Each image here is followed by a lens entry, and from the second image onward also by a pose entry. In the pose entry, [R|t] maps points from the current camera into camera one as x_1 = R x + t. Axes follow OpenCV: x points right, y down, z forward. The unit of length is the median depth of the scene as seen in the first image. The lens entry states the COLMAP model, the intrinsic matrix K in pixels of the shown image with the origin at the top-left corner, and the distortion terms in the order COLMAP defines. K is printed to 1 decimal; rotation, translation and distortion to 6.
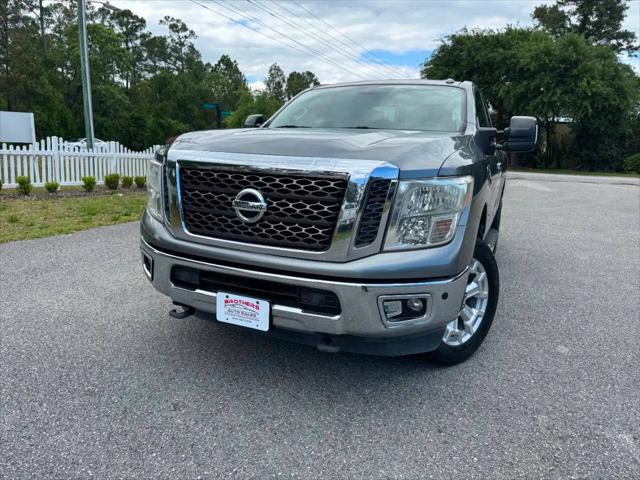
lens RADIAL K [[462.0, 0, 321.3], [0, 462.0, 238.2], [0, 0, 1]] dist [0.022122, -0.025000]
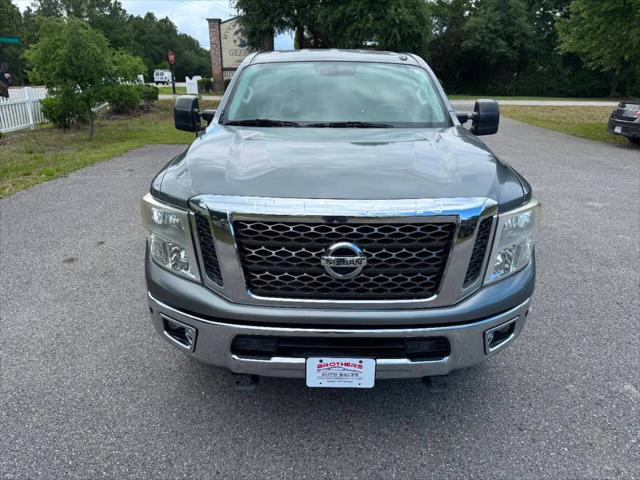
lens RADIAL K [[462.0, 0, 328.5], [0, 462.0, 238.2], [0, 0, 1]] dist [0.022122, -0.025000]
pose [[0.916382, -0.155550, 0.368847, -0.099339], [0.095639, 0.979806, 0.175593, -0.053439], [-0.388712, -0.125634, 0.912753, 0.044407]]
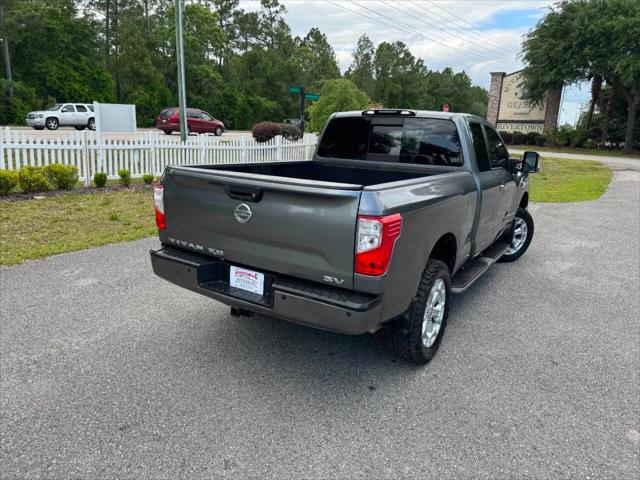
lens RADIAL K [[462.1, 0, 309.2], [0, 462.1, 238.5], [0, 0, 1]] dist [0.047321, -0.051167]
pose [[0.978978, 0.052080, -0.197203, 0.014683], [-0.040714, 0.997291, 0.061260, -0.051955], [0.199860, -0.051944, 0.978447, -0.004985]]
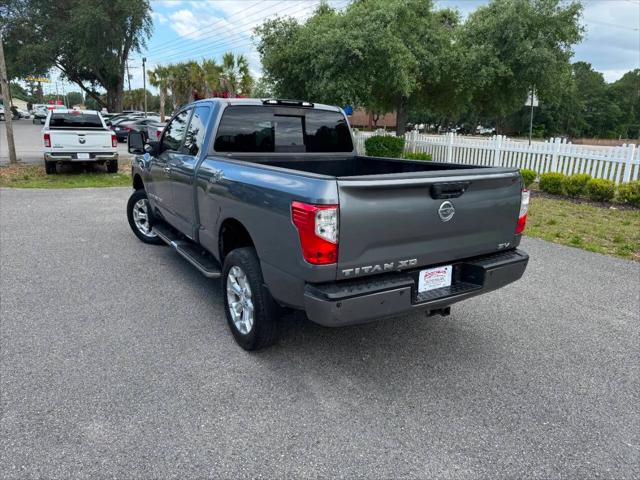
lens RADIAL K [[462.0, 0, 324.5], [0, 462.0, 229.9], [0, 0, 1]] dist [0.022122, -0.025000]
pose [[0.528887, -0.211409, 0.821939, -0.355886], [0.143466, 0.976811, 0.158928, -0.092998], [-0.836478, 0.033865, 0.546953, 0.175108]]
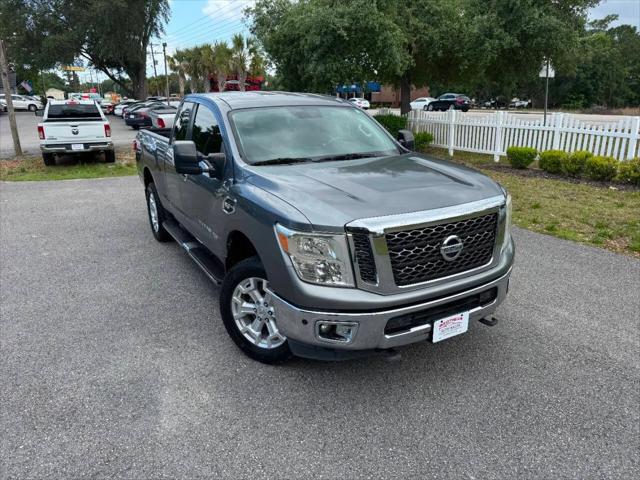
lens RADIAL K [[462.0, 0, 325.5], [0, 462.0, 230.9], [0, 0, 1]] dist [0.022122, -0.025000]
pose [[0.582699, -0.258125, 0.770606, -0.270552], [0.174206, 0.965850, 0.191798, -0.085666], [-0.793797, 0.022483, 0.607767, 0.098072]]
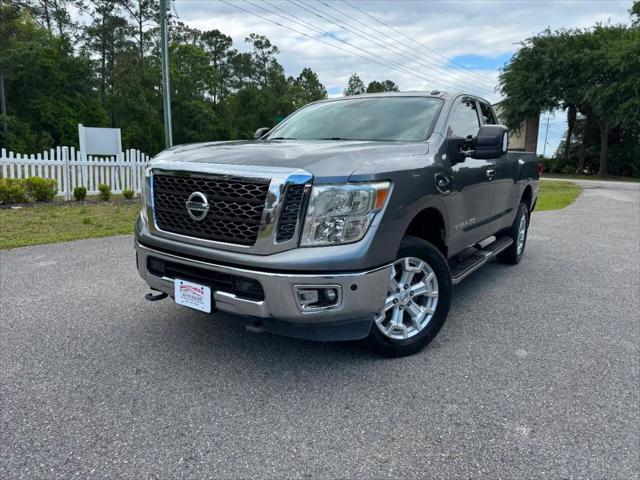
lens RADIAL K [[462.0, 0, 319.3], [0, 462.0, 242.2], [0, 0, 1]] dist [0.022122, -0.025000]
pose [[0.984354, 0.022628, -0.174743, 0.072612], [-0.024632, 0.999653, -0.009309, 0.005084], [0.174471, 0.013468, 0.984570, -0.023392]]
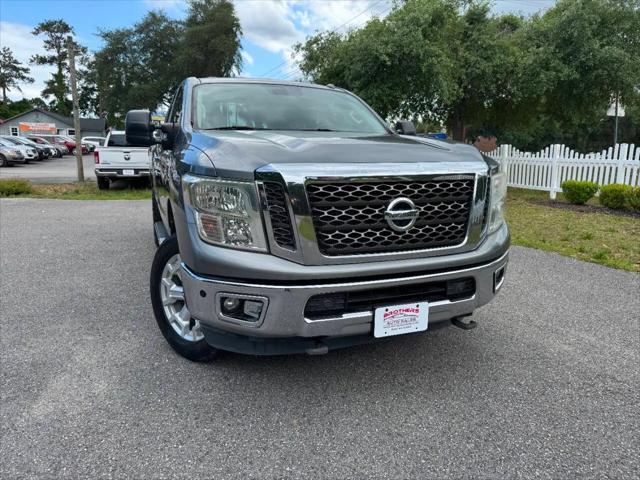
lens RADIAL K [[462.0, 0, 324.0], [0, 462.0, 229.1], [0, 0, 1]] dist [0.022122, -0.025000]
pose [[0.694707, -0.145584, 0.704405, -0.198225], [0.143525, 0.987666, 0.062578, -0.025136], [-0.704828, 0.057627, 0.707034, 0.081386]]
